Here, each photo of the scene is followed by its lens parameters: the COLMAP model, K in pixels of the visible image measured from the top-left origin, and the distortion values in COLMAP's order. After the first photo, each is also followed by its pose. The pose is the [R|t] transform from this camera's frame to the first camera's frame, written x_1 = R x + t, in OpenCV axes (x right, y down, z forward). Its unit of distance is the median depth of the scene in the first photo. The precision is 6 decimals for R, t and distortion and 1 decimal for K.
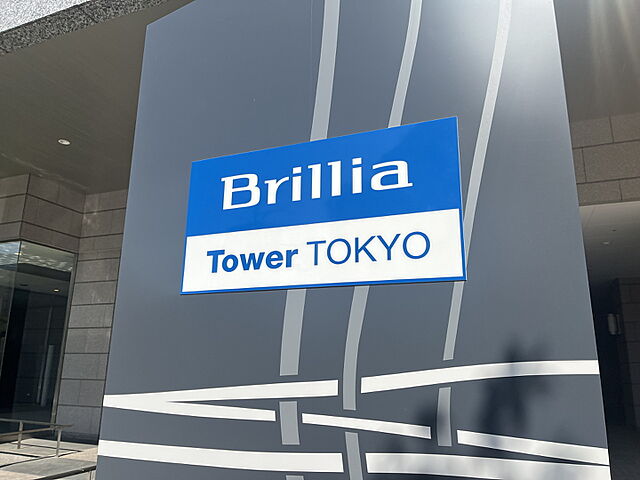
lens RADIAL K [[482.7, 0, 321.0], [0, 482.7, 241.4], [0, 0, 1]] dist [0.010360, -0.014925]
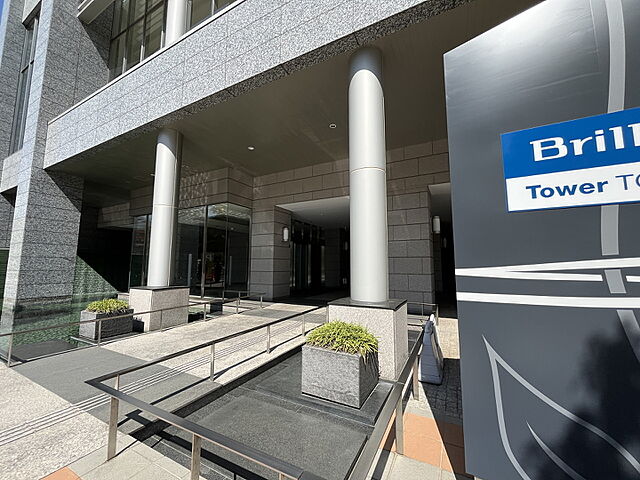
lens RADIAL K [[258.4, 0, 318.2], [0, 258.4, 237.6], [0, 0, 1]] dist [-0.003989, -0.000185]
pose [[0.993107, -0.021015, -0.115309, -0.871160], [0.036970, 0.989739, 0.138024, 0.046889], [0.111226, -0.141335, 0.983694, 0.002037]]
